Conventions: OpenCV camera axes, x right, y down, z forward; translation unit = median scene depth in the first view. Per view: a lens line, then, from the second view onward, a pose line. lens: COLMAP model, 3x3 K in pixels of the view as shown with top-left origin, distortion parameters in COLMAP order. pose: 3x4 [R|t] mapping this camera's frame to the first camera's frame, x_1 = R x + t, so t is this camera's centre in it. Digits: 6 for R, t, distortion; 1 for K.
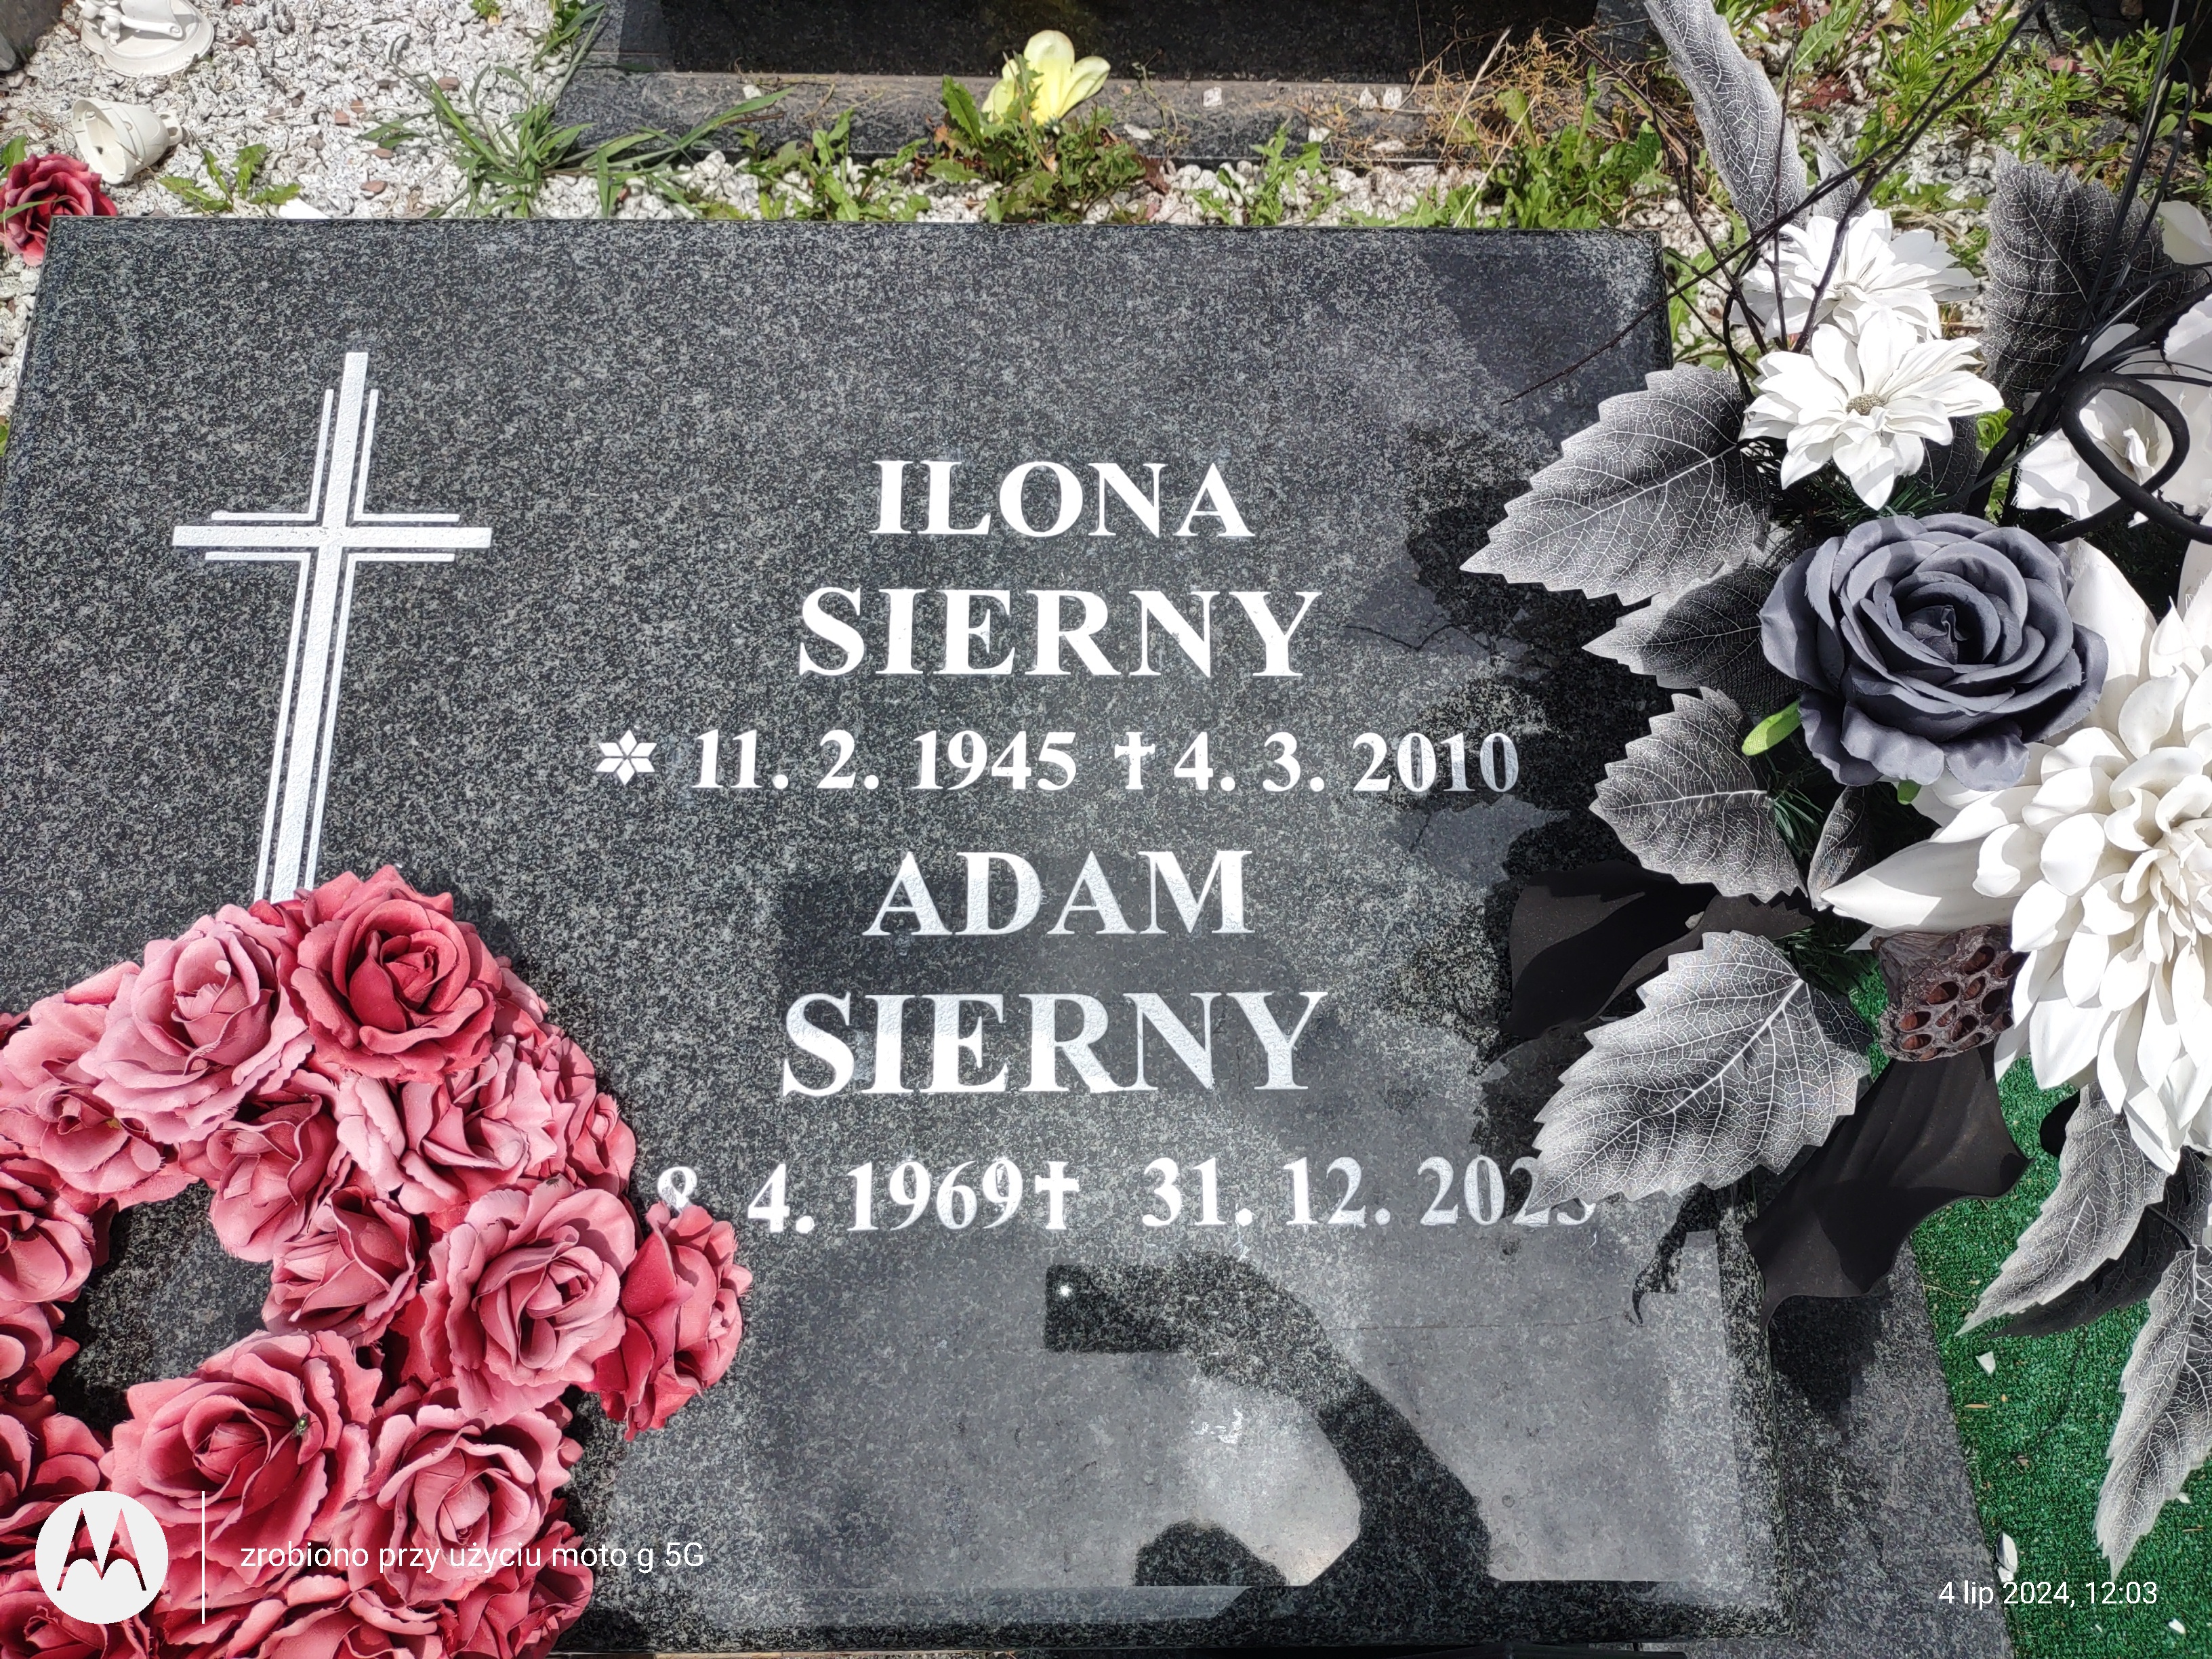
lens RADIAL K [[1653.8, 0, 1112.1], [0, 1653.8, 828.6], [0, 0, 1]] dist [0.061349, -0.087914]
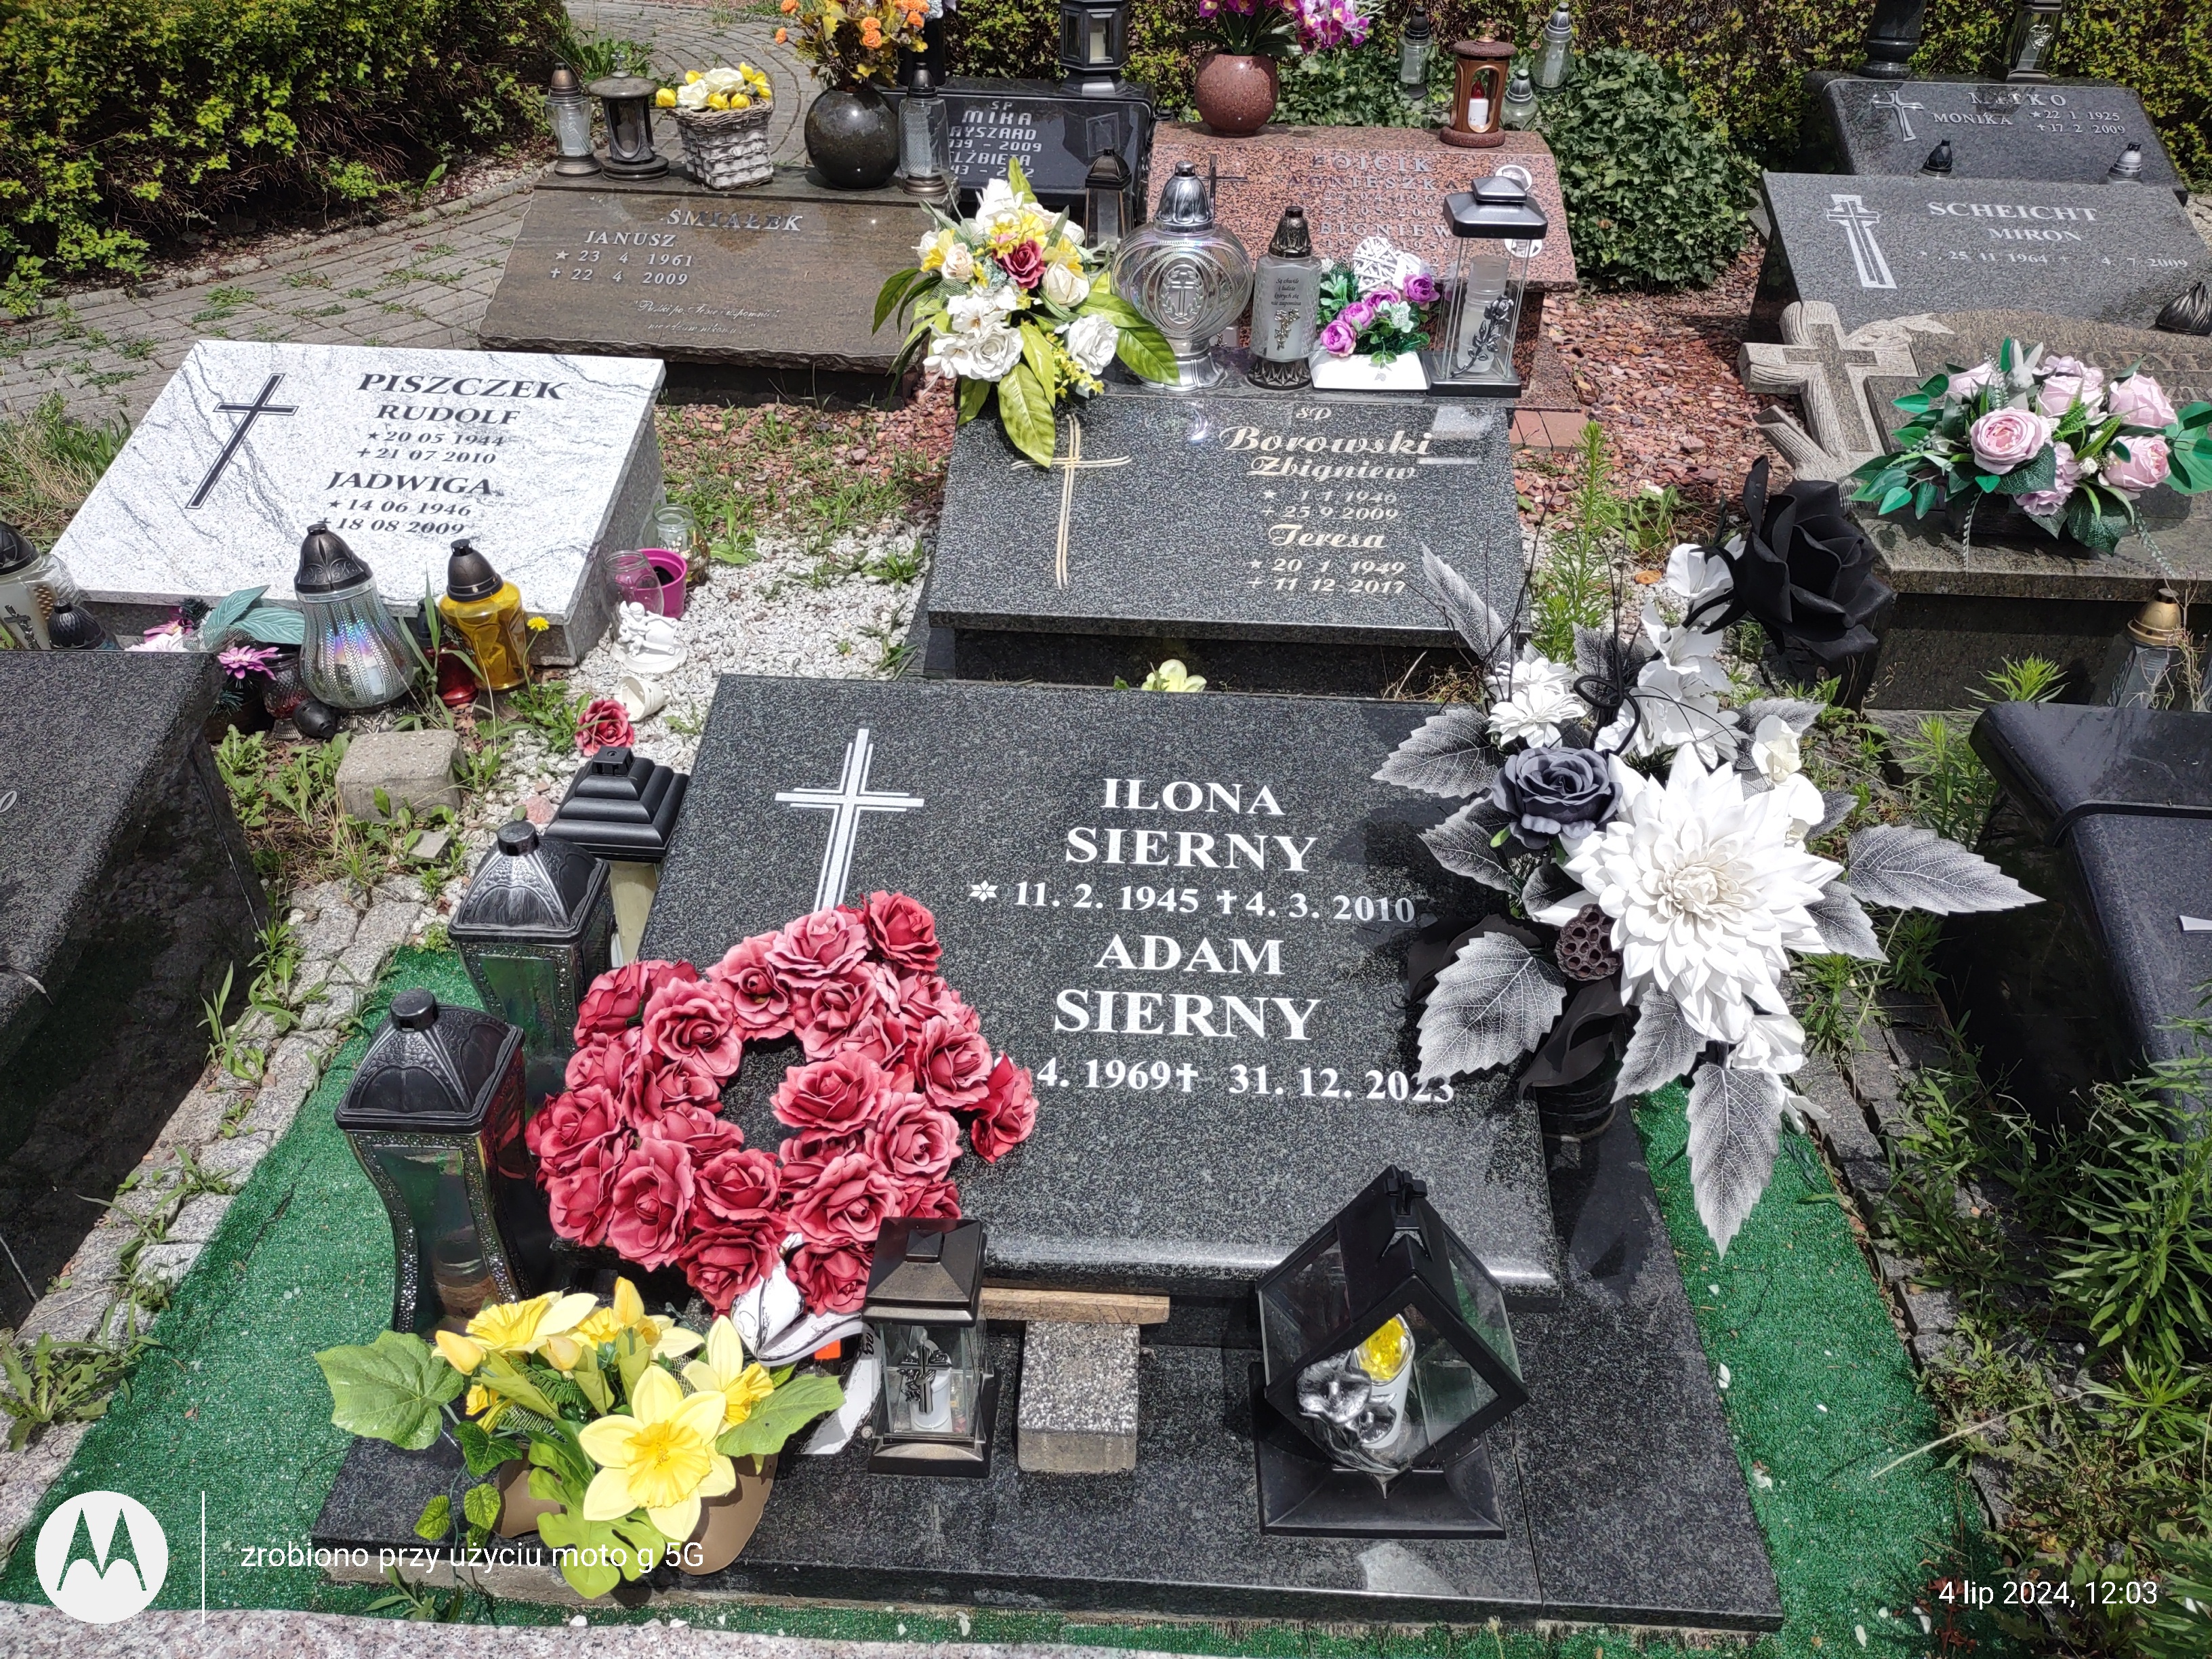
lens RADIAL K [[1653.8, 0, 1112.1], [0, 1653.8, 828.6], [0, 0, 1]] dist [0.061349, -0.087914]
pose [[0.998816, 0.029370, -0.038774, -0.052015], [-0.042972, 0.906281, -0.420485, 0.754165], [0.022791, 0.421653, 0.906471, -0.917256]]
